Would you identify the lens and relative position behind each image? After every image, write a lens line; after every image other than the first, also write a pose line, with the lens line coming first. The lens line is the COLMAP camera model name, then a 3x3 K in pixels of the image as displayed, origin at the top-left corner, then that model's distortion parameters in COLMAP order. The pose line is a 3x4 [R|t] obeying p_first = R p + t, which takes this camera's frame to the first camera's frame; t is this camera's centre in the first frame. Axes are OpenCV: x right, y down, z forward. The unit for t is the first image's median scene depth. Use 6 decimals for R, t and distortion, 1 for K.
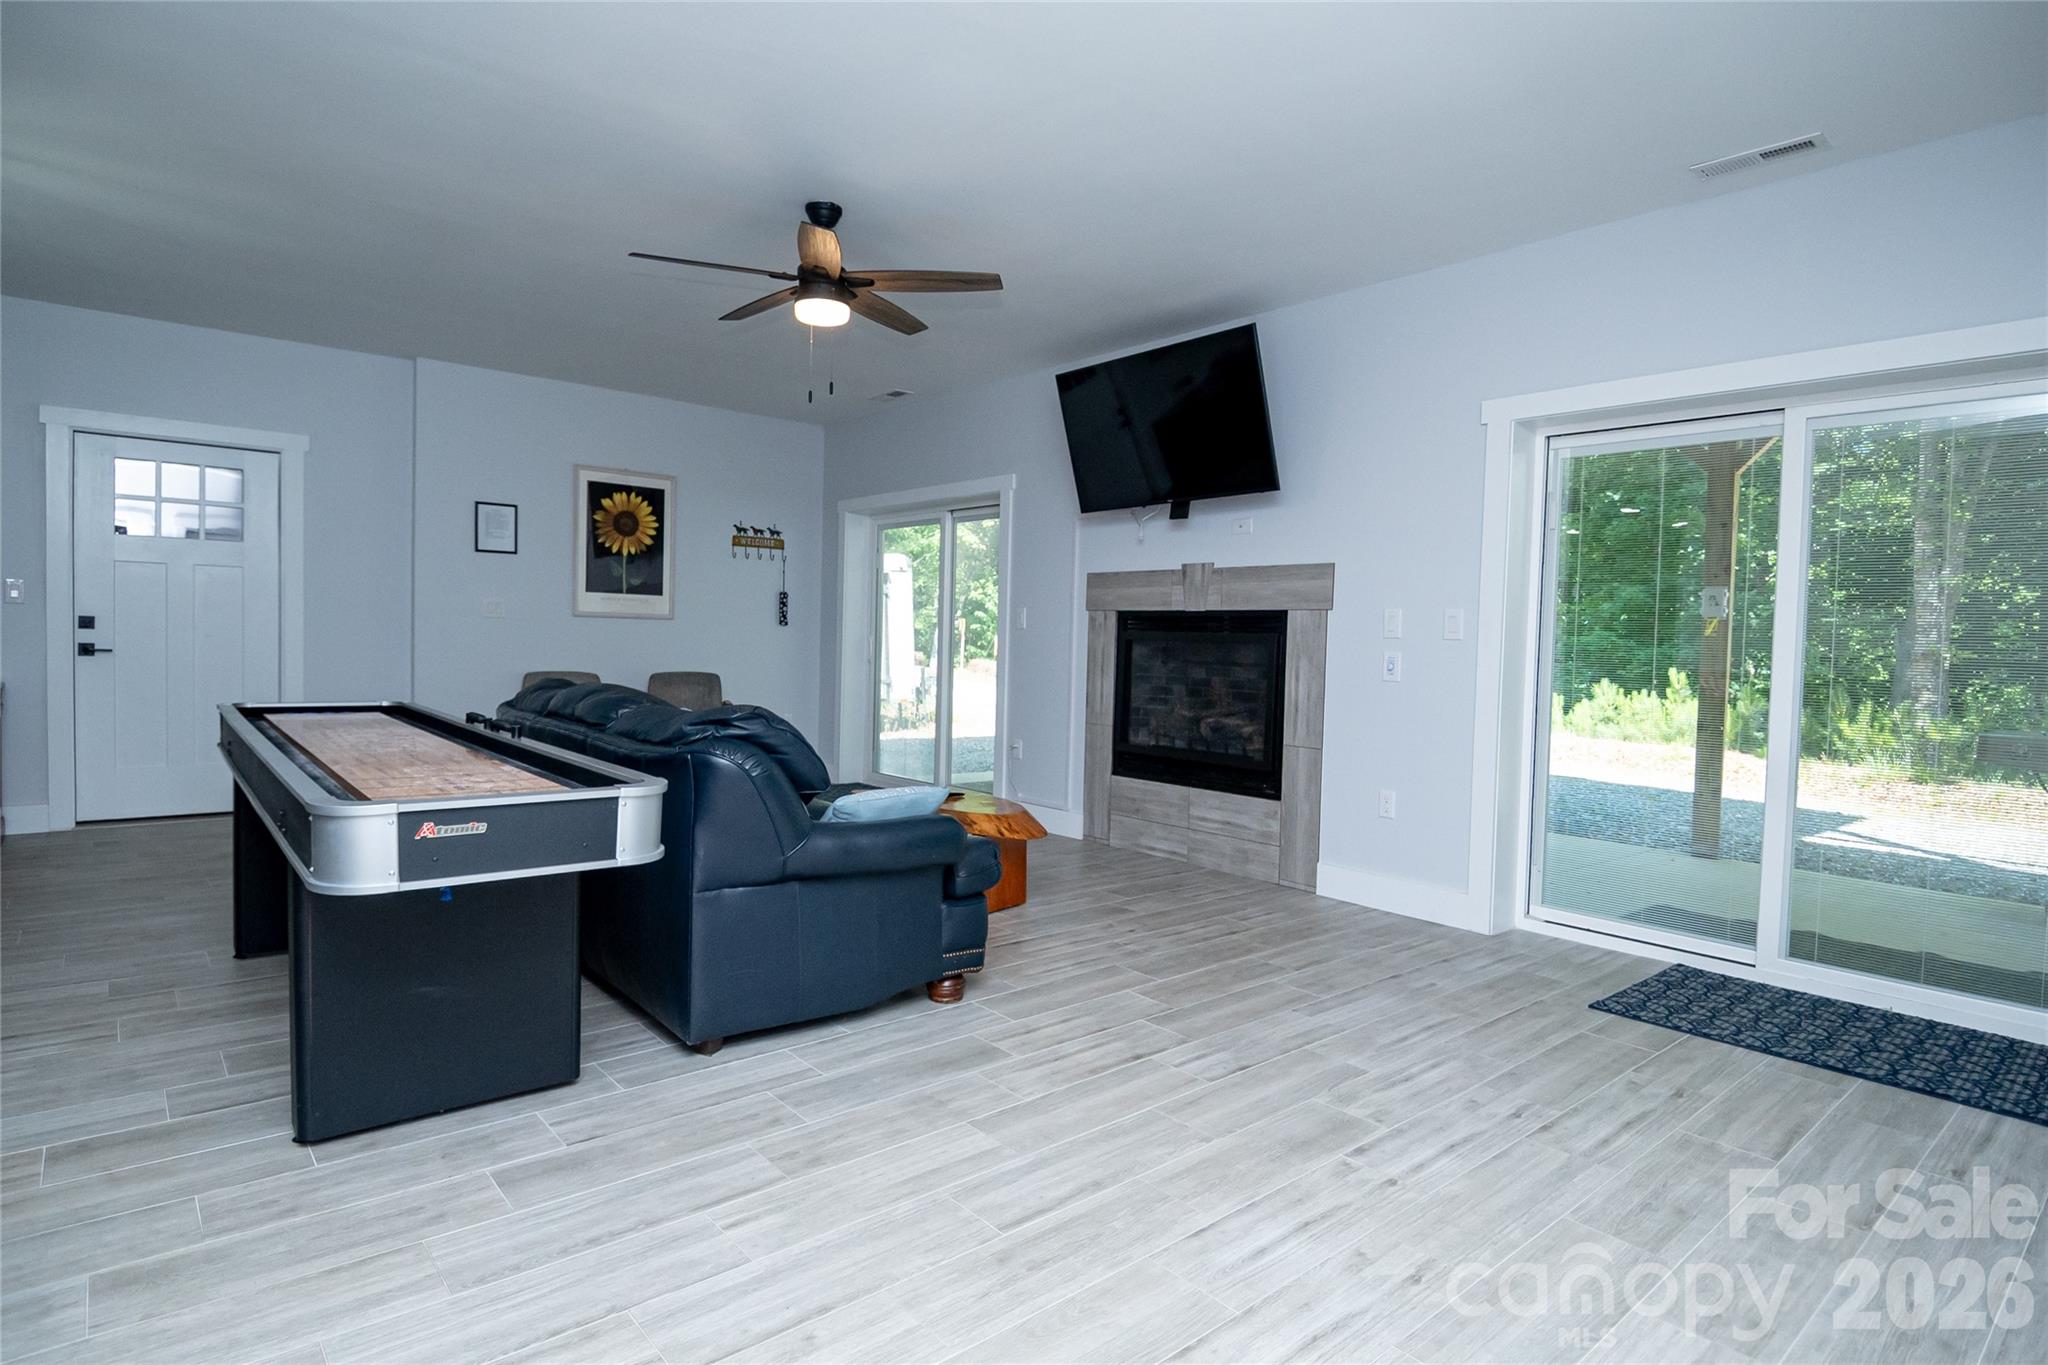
lens RADIAL K [[1072.2, 0, 1015.6], [0, 1072.2, 675.5], [0, 0, 1]] dist [0.022836, -0.030016]
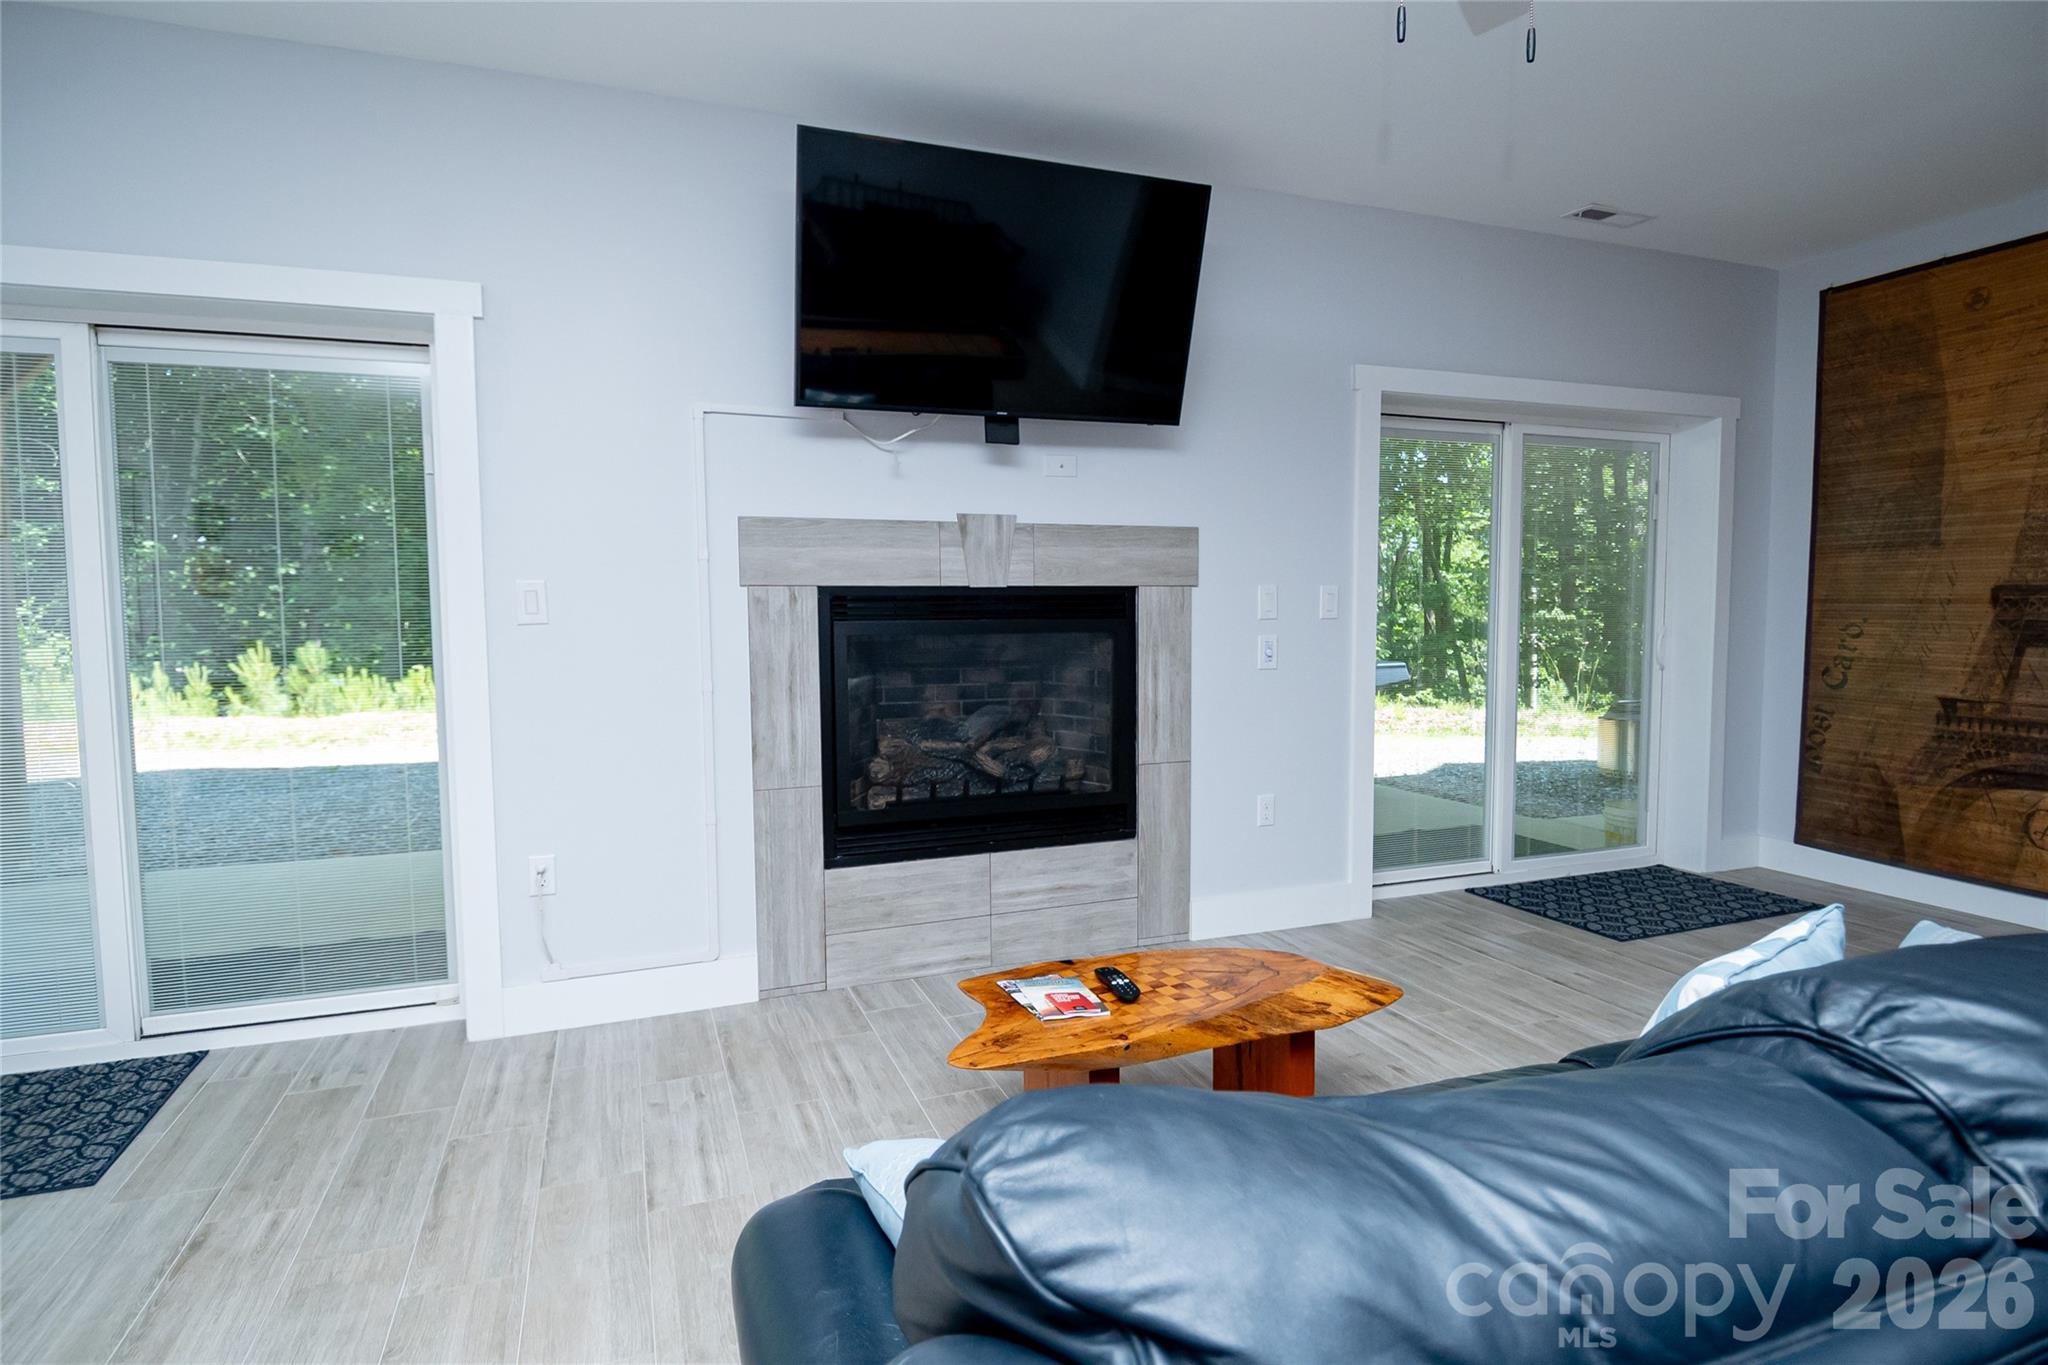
lens RADIAL K [[1072.2, 0, 1057.9], [0, 1072.2, 673.7], [0, 0, 1]] dist [0.022836, -0.030016]
pose [[0.320518, -0.086919, 0.943246, -0.458908], [0.048628, 0.995978, 0.075254, -0.056799], [-0.945993, 0.021748, 0.323456, 0.774676]]
